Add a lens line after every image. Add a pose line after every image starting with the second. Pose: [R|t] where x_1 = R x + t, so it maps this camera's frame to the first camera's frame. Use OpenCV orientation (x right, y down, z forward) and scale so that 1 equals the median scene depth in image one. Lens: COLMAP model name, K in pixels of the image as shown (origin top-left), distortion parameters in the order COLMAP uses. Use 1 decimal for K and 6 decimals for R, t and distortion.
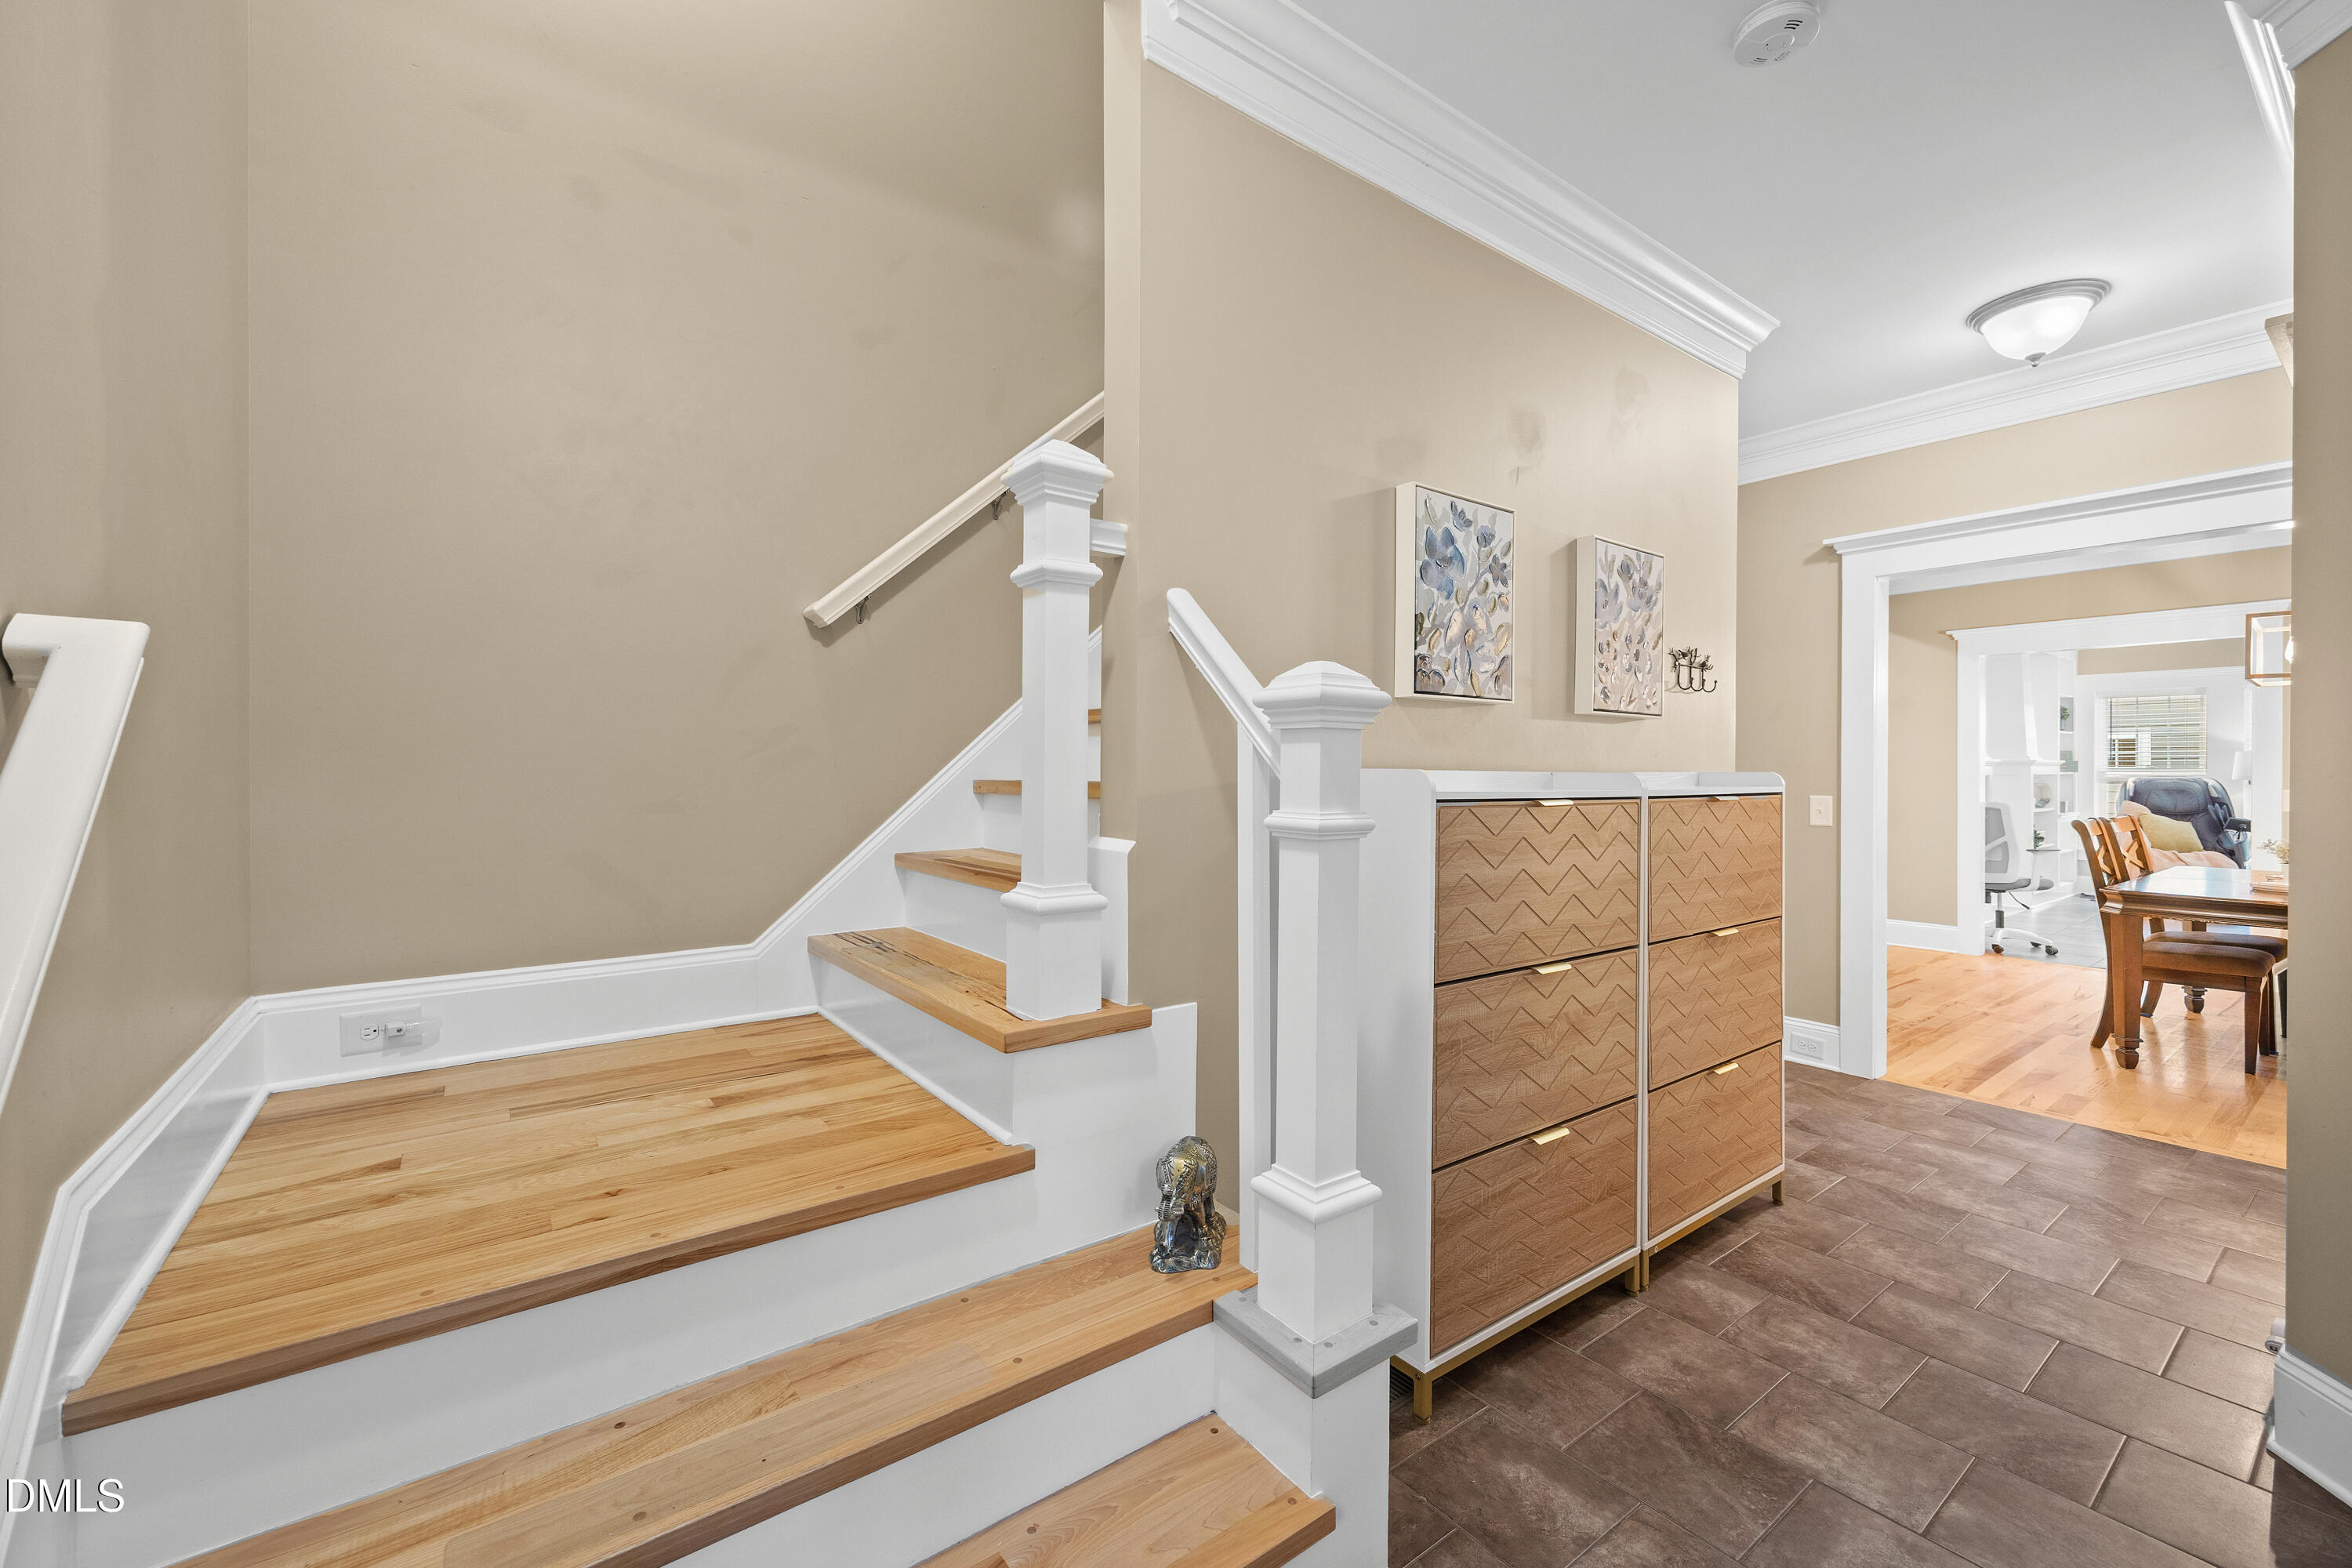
lens RADIAL K [[941.6, 0, 1181.5], [0, 941.6, 771.6], [0, 0, 1]] dist [0.000073, 0.000047]
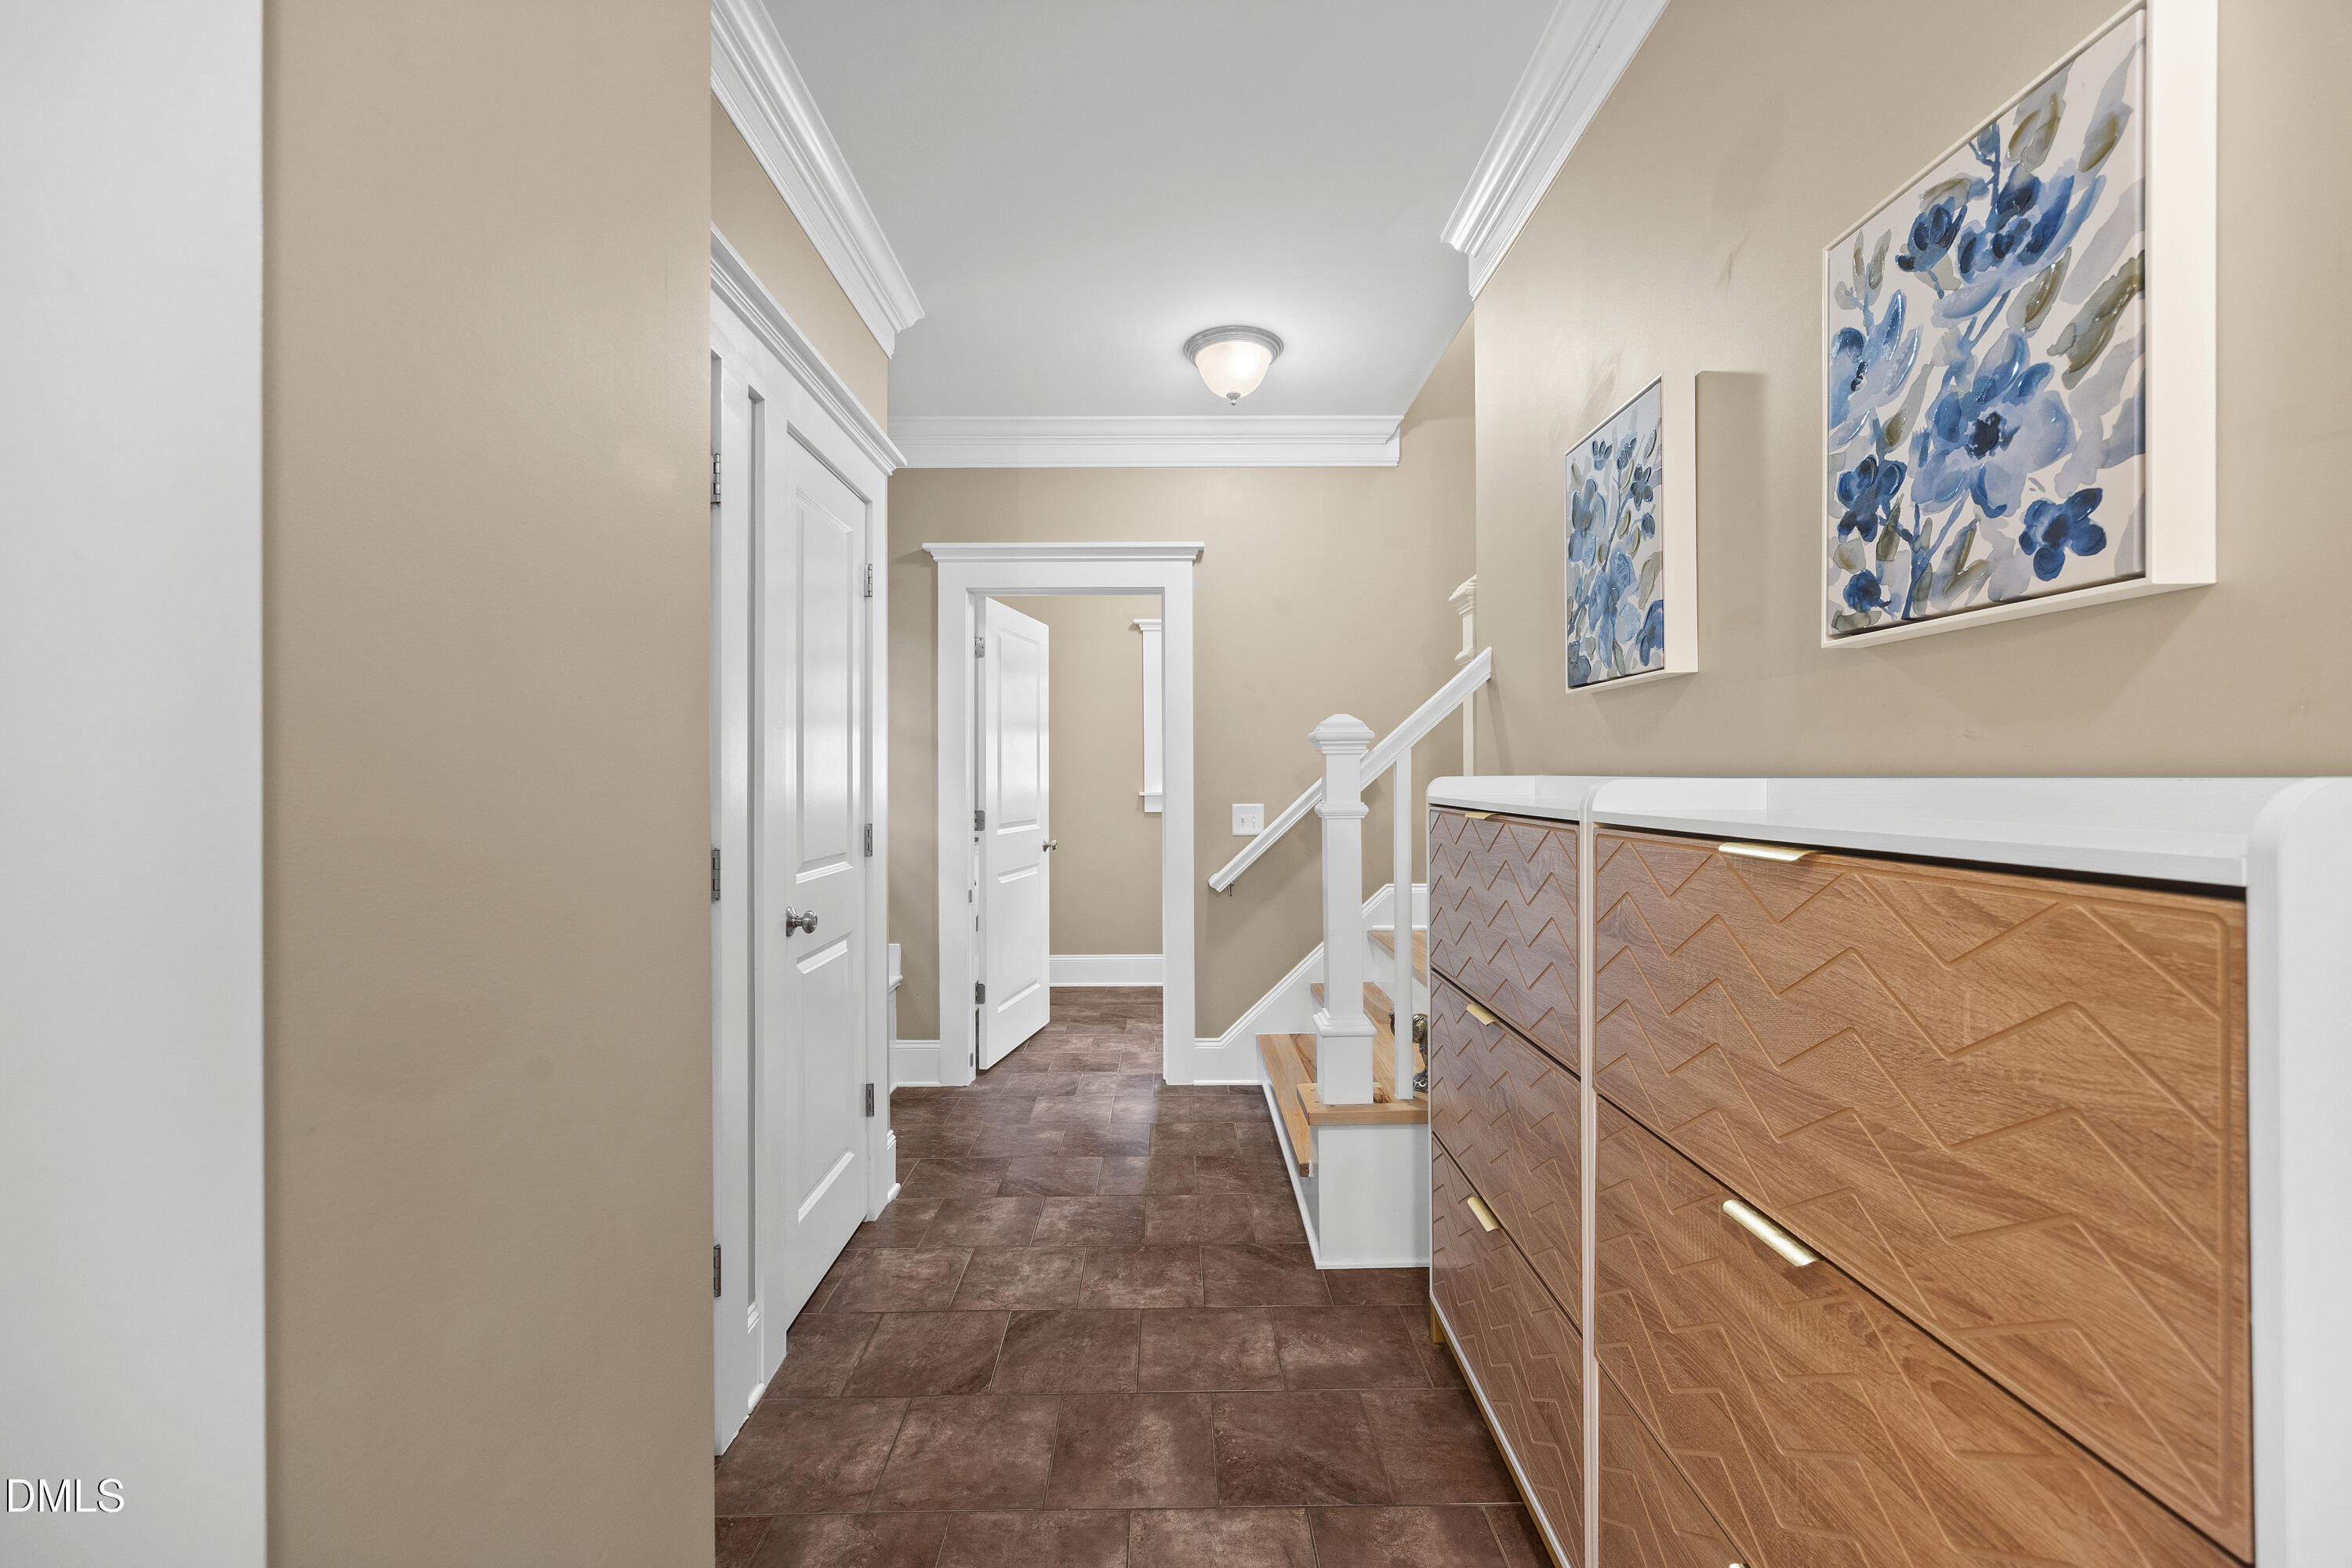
lens RADIAL K [[941.6, 0, 1181.5], [0, 941.6, 771.6], [0, 0, 1]] dist [0.000073, 0.000047]
pose [[-0.582160, -0.004978, -0.813059, 1.100717], [0.002396, 0.999966, -0.007839, 0.000065], [0.813071, -0.006512, -0.582128, 1.137553]]
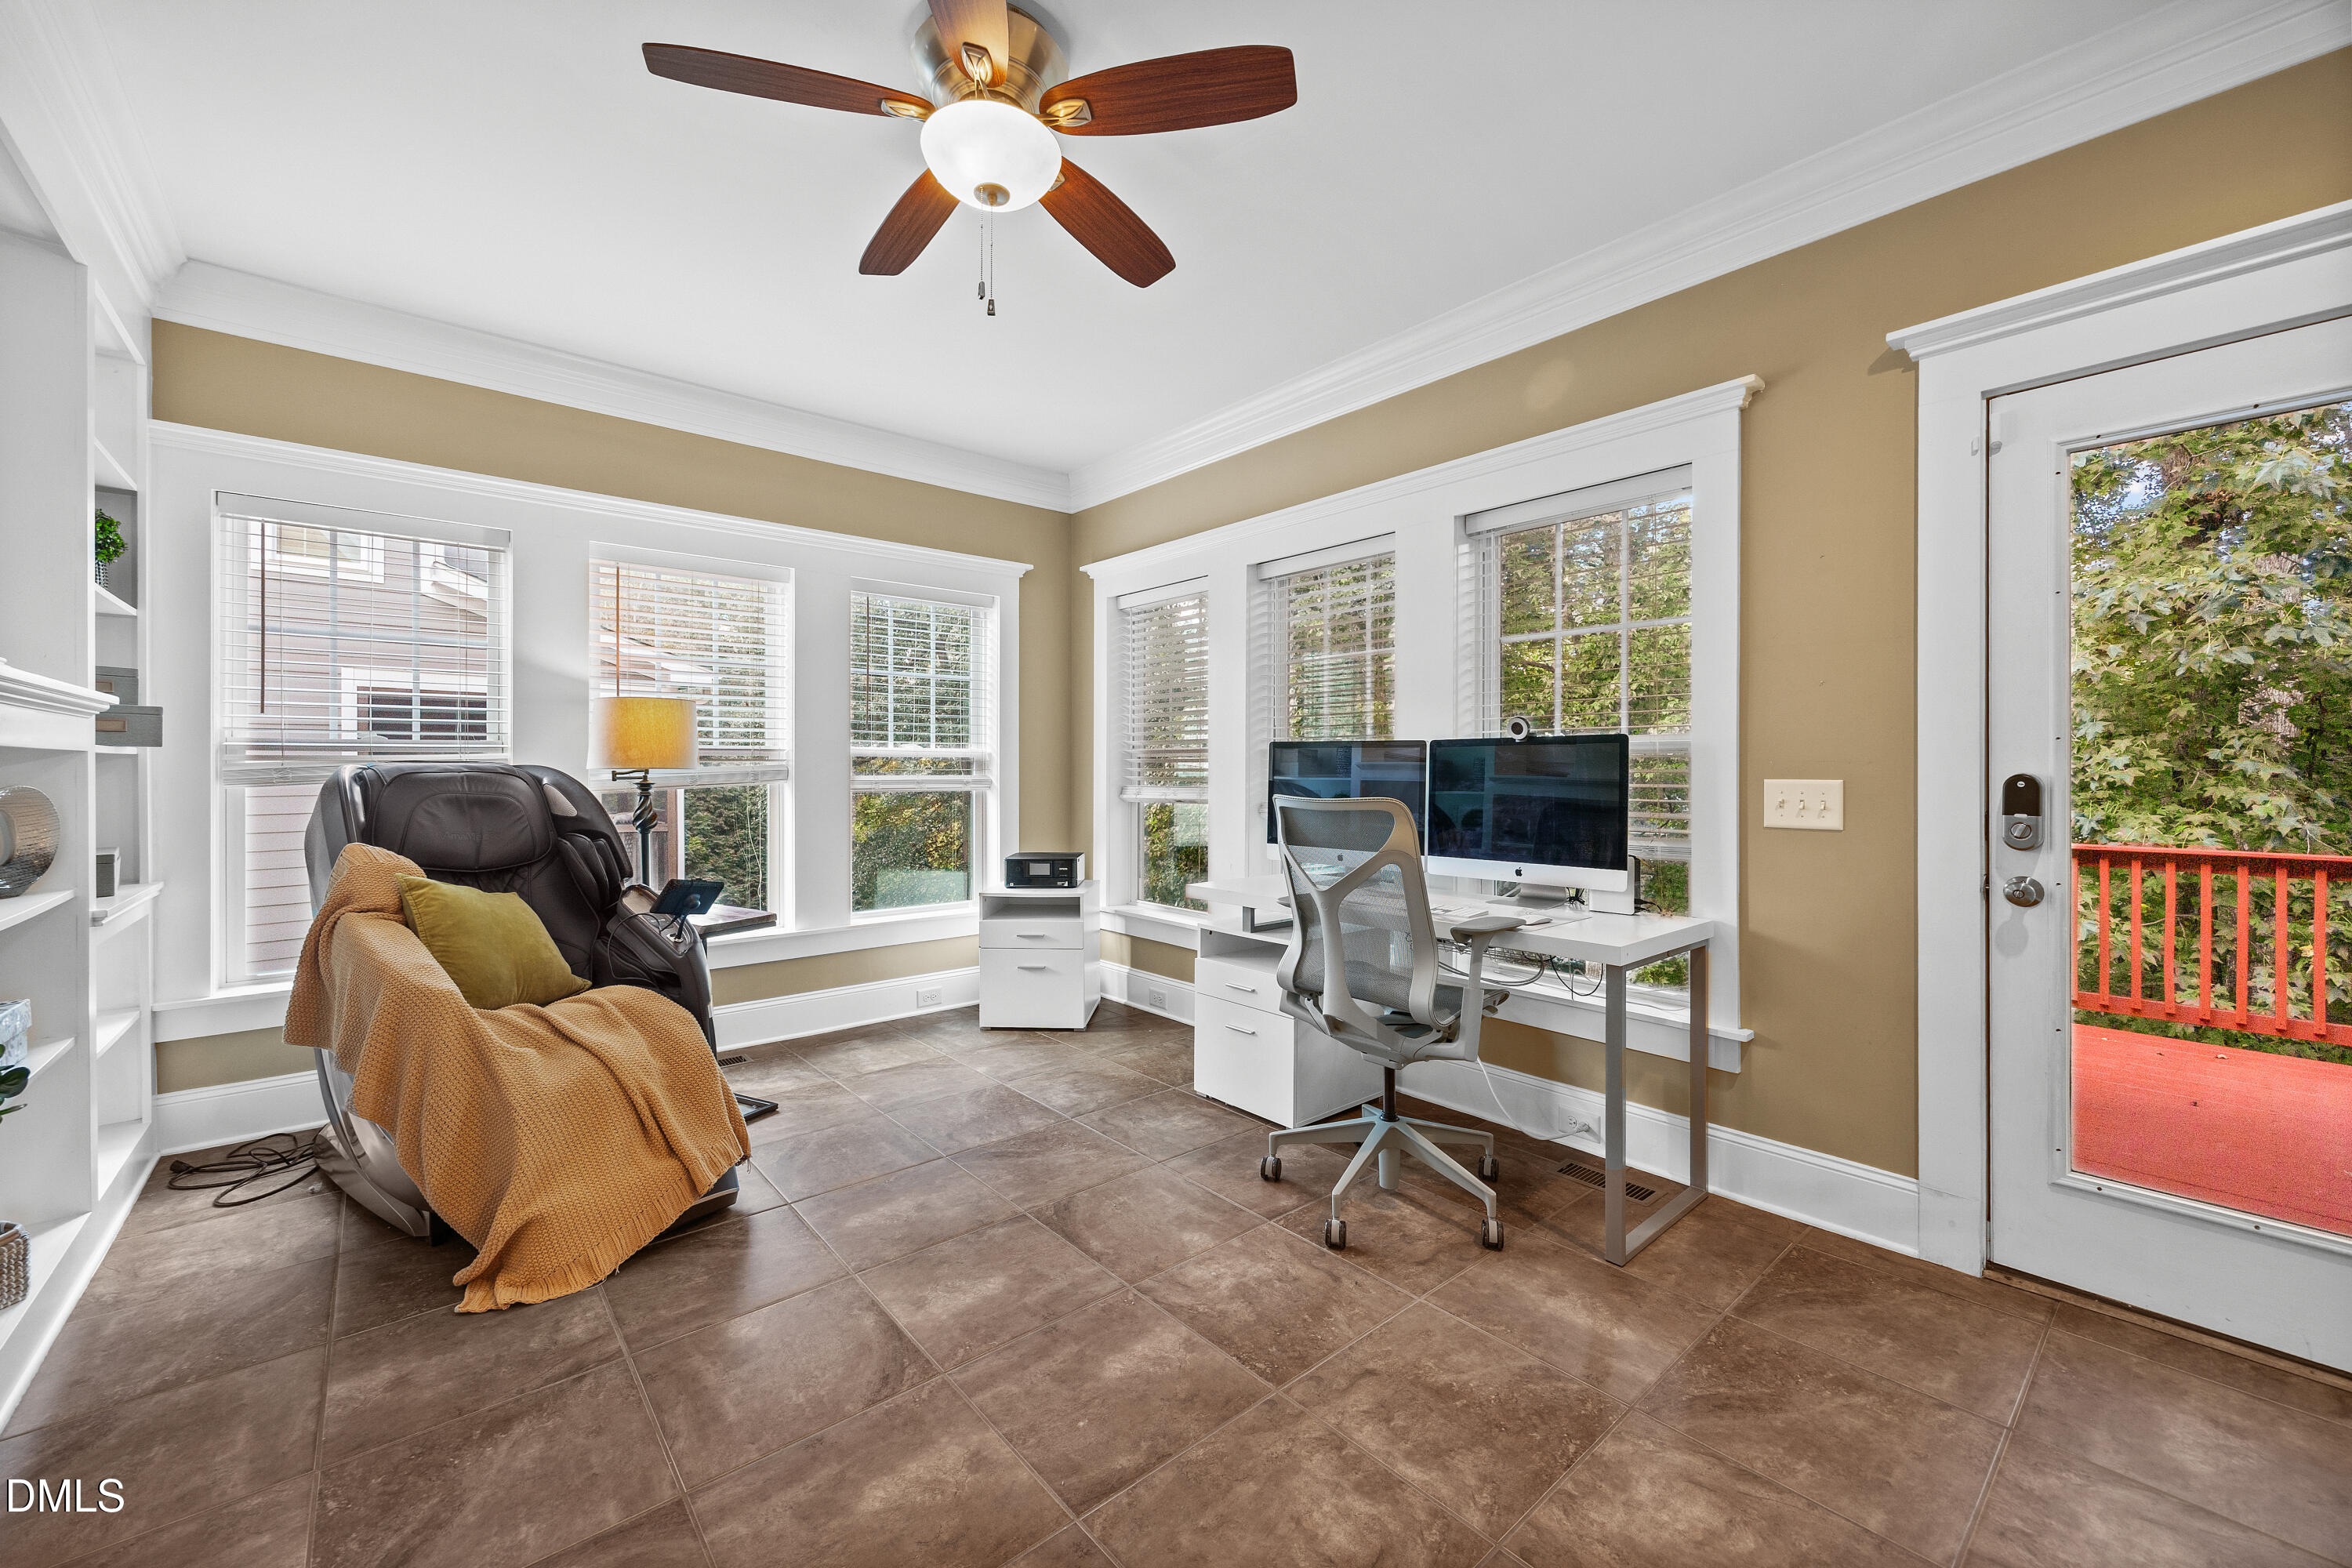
lens RADIAL K [[941.6, 0, 1181.5], [0, 941.6, 771.6], [0, 0, 1]] dist [0.000073, 0.000047]
pose [[-0.071110, -0.010491, 0.997413, 0.708257], [-0.001525, 0.999945, 0.010409, 0.005820], [-0.997467, -0.000781, -0.071122, 0.781031]]
